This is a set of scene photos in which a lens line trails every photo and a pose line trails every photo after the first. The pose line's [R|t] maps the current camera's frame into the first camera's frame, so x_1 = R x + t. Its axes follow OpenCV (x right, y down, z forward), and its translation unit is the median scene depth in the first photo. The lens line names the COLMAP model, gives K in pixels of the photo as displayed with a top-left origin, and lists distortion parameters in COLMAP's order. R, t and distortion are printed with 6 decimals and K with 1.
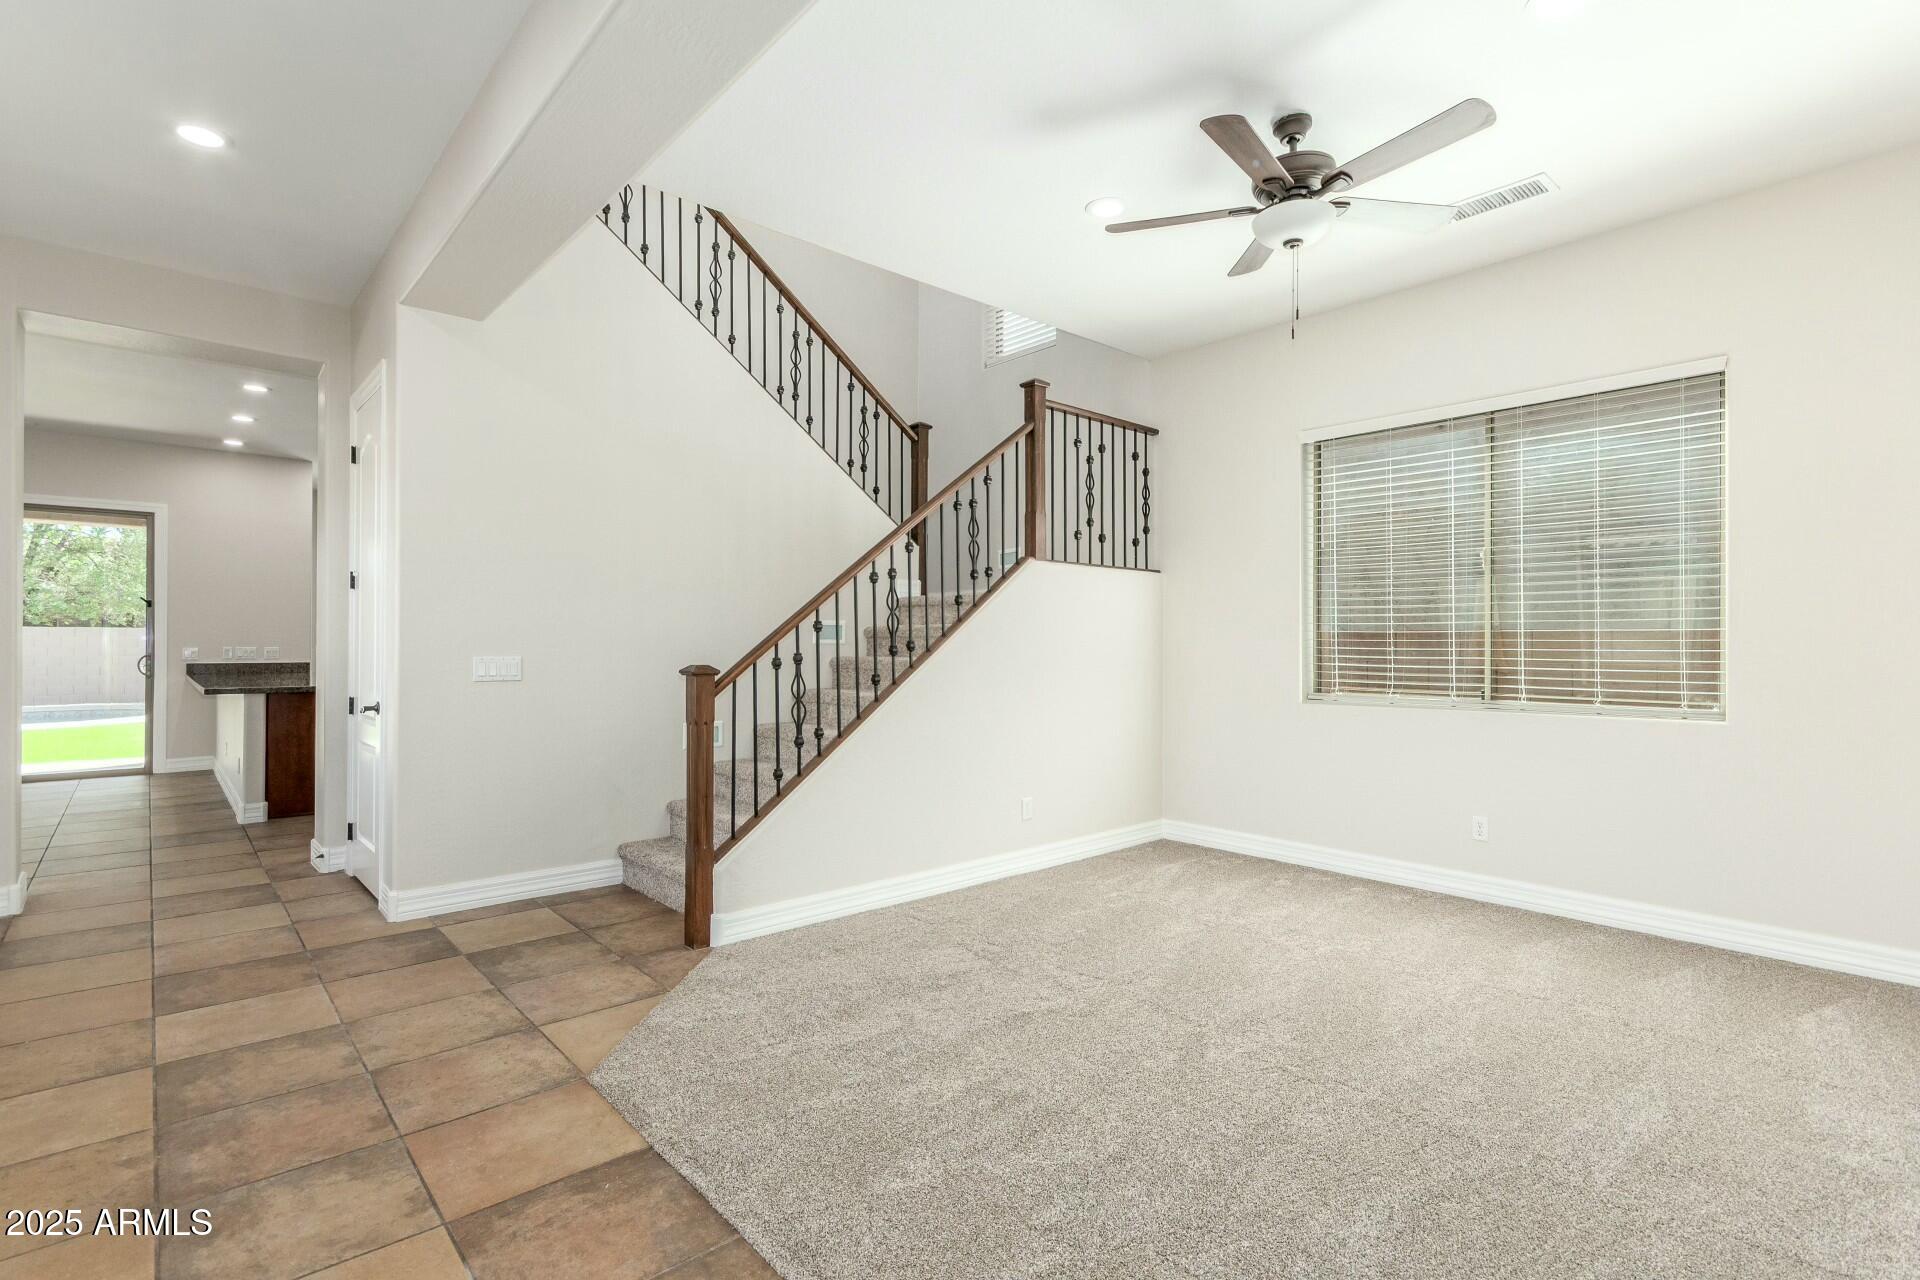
lens RADIAL K [[899.3, 0, 960.0], [0, 899.3, 640.0], [0, 0, 1]] dist [-0.000644, 0.000060]
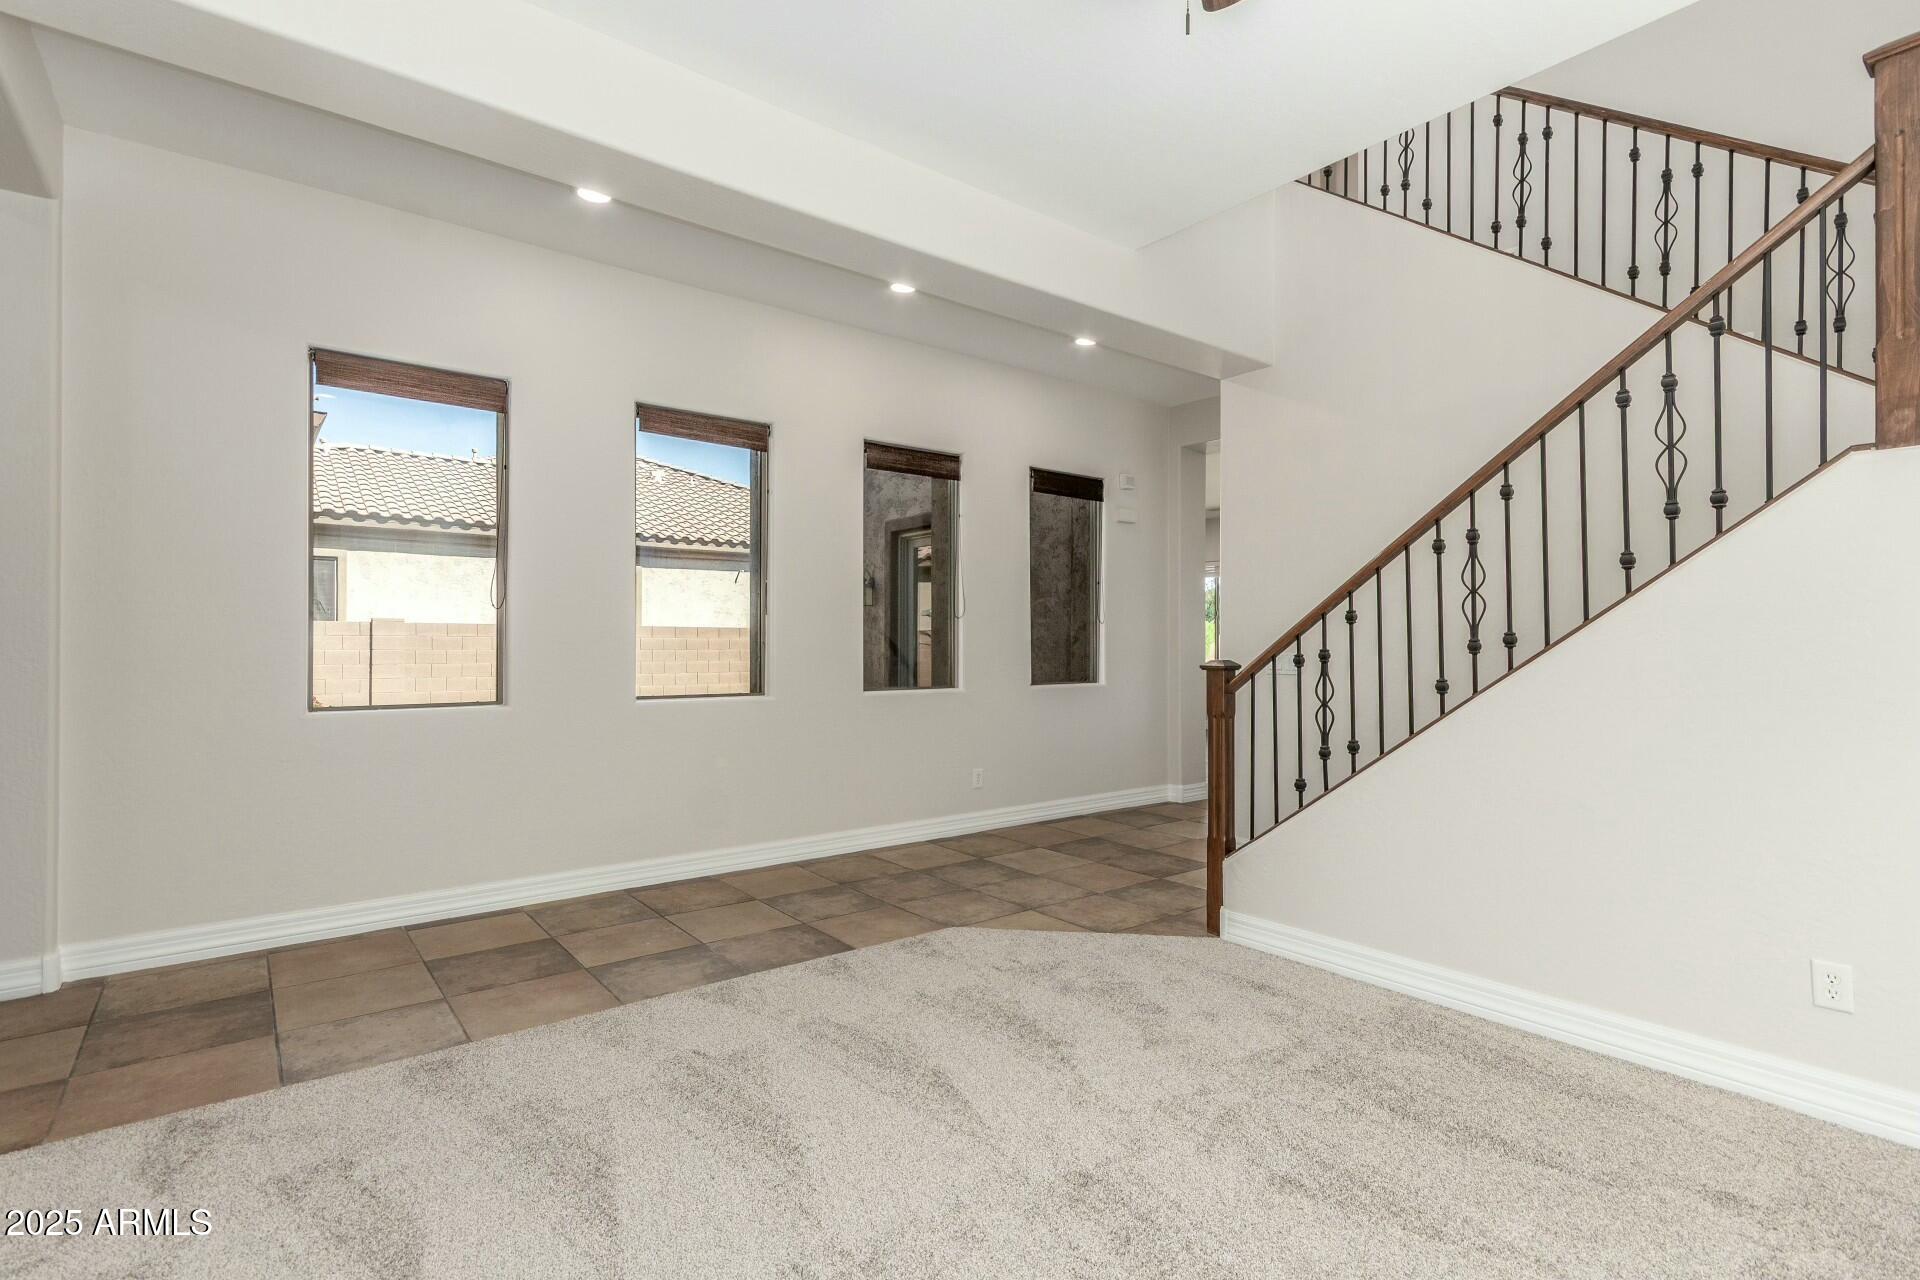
lens RADIAL K [[930.8, 0, 960.0], [0, 930.8, 640.0], [0, 0, 1]] dist [-0.000705, -0.000294]
pose [[-0.057113, -0.002038, -0.998366, 0.793646], [0.004884, 0.999985, -0.002321, 0.006607], [0.998356, -0.005009, -0.057102, 0.772549]]
